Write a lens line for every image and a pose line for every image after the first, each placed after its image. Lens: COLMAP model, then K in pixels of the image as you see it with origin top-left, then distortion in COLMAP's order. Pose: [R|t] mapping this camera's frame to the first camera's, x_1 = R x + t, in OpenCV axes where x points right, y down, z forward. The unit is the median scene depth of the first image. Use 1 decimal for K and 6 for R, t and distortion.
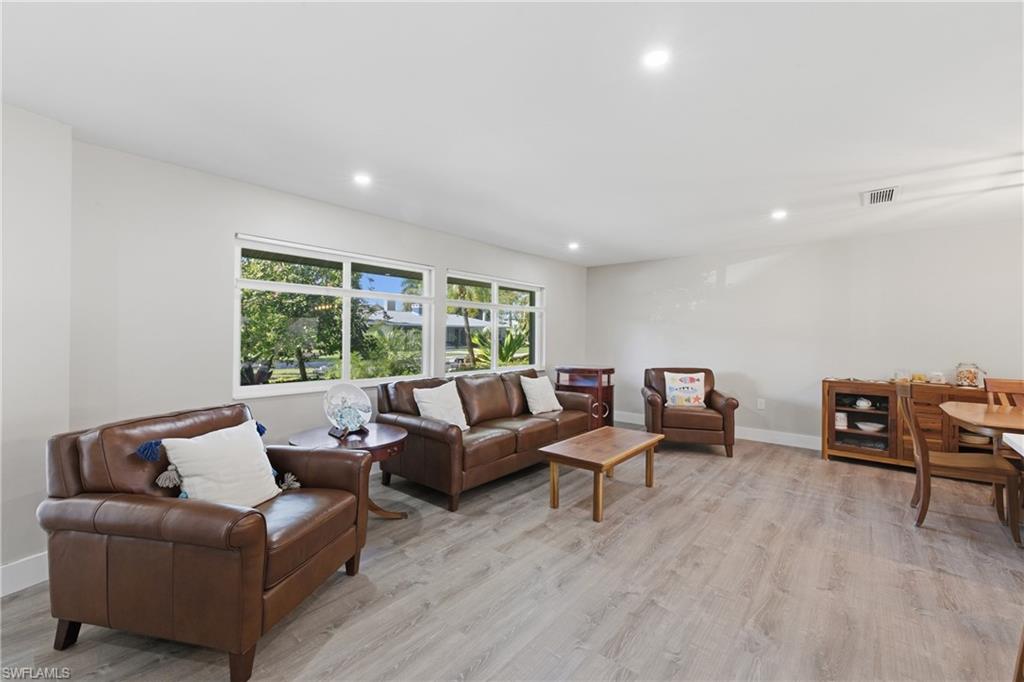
lens RADIAL K [[439.0, 0, 517.5], [0, 439.0, 332.1], [0, 0, 1]] dist [0.005664, -0.000595]
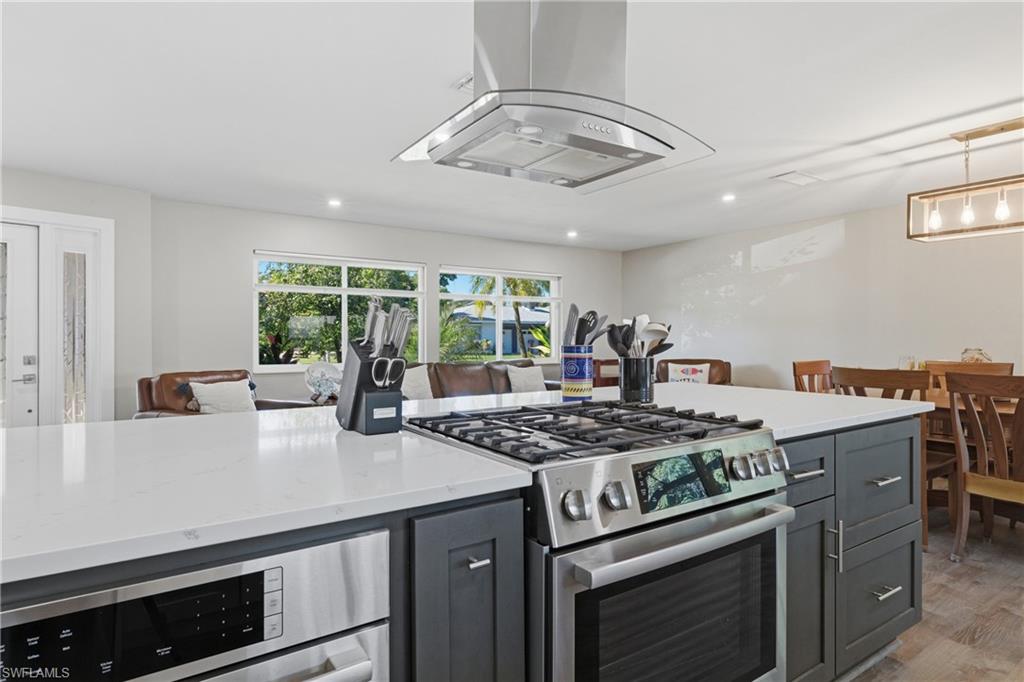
lens RADIAL K [[569.2, 0, 506.6], [0, 569.2, 342.2], [0, 0, 1]] dist [0.008059, 0.000762]
pose [[0.962264, -0.007609, -0.272011, 0.477815], [0.012507, 0.999789, 0.016278, 0.030716], [0.271830, -0.019066, 0.962156, -0.388821]]
